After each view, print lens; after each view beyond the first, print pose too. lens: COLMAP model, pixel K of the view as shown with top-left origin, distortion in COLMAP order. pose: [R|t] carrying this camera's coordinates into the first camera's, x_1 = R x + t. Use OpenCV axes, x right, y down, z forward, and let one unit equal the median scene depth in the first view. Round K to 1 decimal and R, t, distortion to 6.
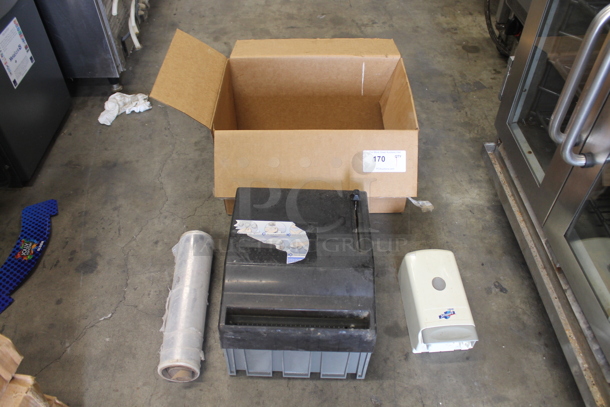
lens RADIAL K [[512.8, 0, 307.8], [0, 512.8, 203.2], [0, 0, 1]] dist [-0.169896, 0.145058]
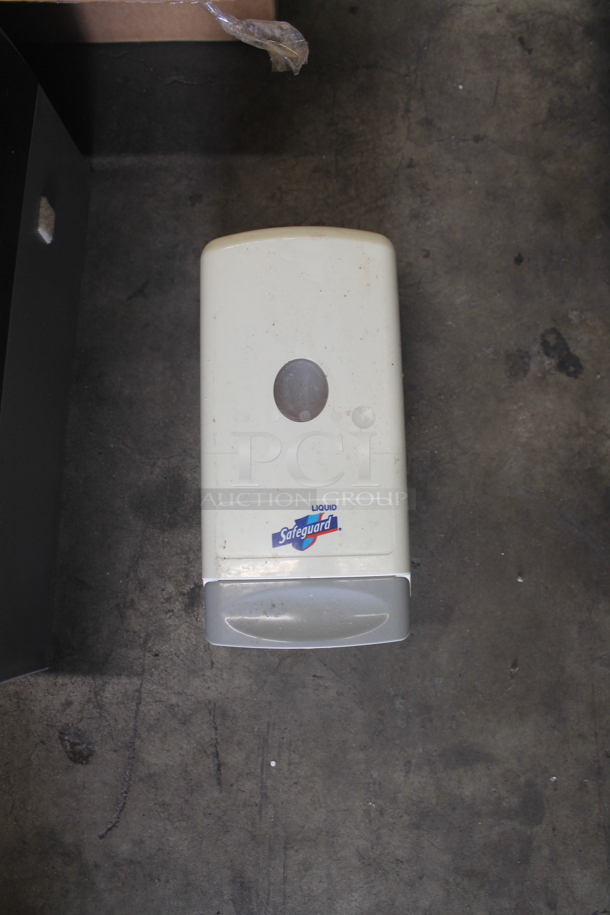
lens RADIAL K [[769.2, 0, 303.7], [0, 769.2, 459.5], [0, 0, 1]] dist [-0.169896, 0.145058]
pose [[0.999634, 0.024926, -0.010530, 0.258994], [-0.014210, 0.814741, 0.579651, -0.036314], [0.023027, -0.579289, 0.814797, 0.646585]]
